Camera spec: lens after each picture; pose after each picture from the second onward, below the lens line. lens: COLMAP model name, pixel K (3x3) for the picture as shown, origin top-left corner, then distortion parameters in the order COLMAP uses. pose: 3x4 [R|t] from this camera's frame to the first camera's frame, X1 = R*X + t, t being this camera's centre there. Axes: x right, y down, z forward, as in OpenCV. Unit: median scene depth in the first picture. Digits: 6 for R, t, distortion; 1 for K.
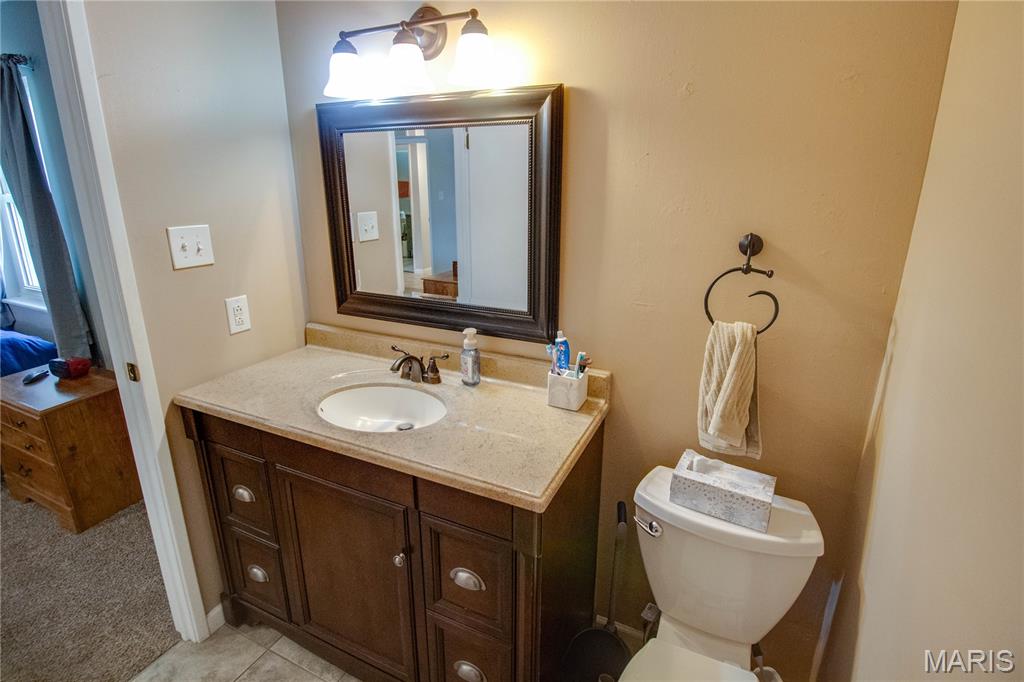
lens RADIAL K [[483.9, 0, 515.2], [0, 483.9, 321.2], [0, 0, 1]] dist [0.001902, -0.009464]
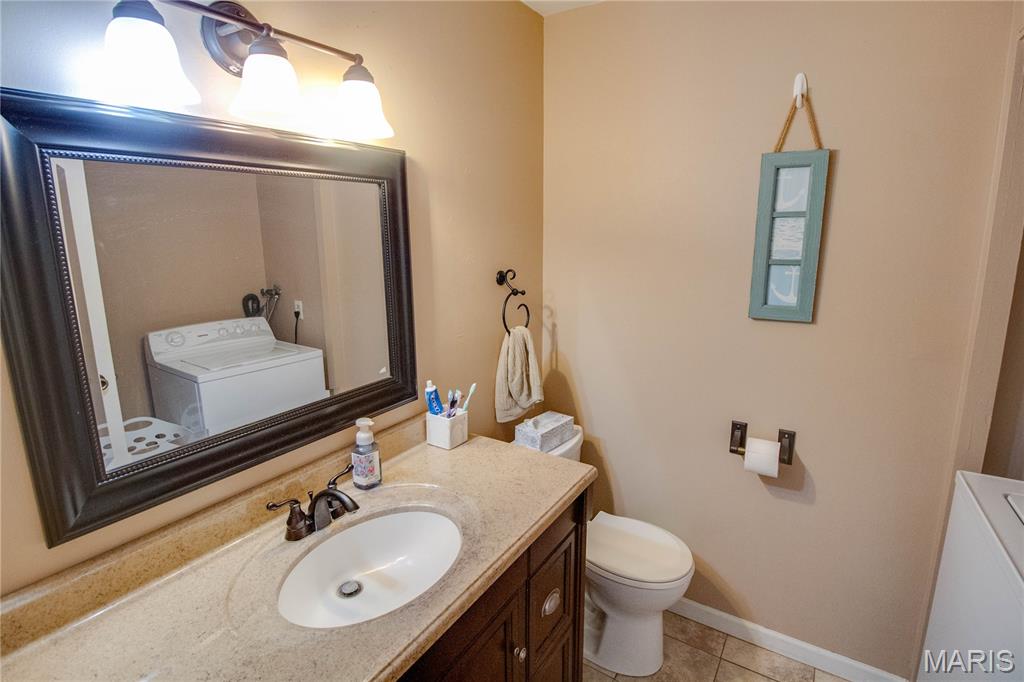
lens RADIAL K [[483.9, 0, 515.2], [0, 483.9, 321.2], [0, 0, 1]] dist [0.001902, -0.009464]
pose [[0.154633, -0.187524, 0.970012, -0.919191], [0.278312, 0.950328, 0.139351, -0.207481], [-0.947961, 0.248418, 0.199143, 0.620836]]
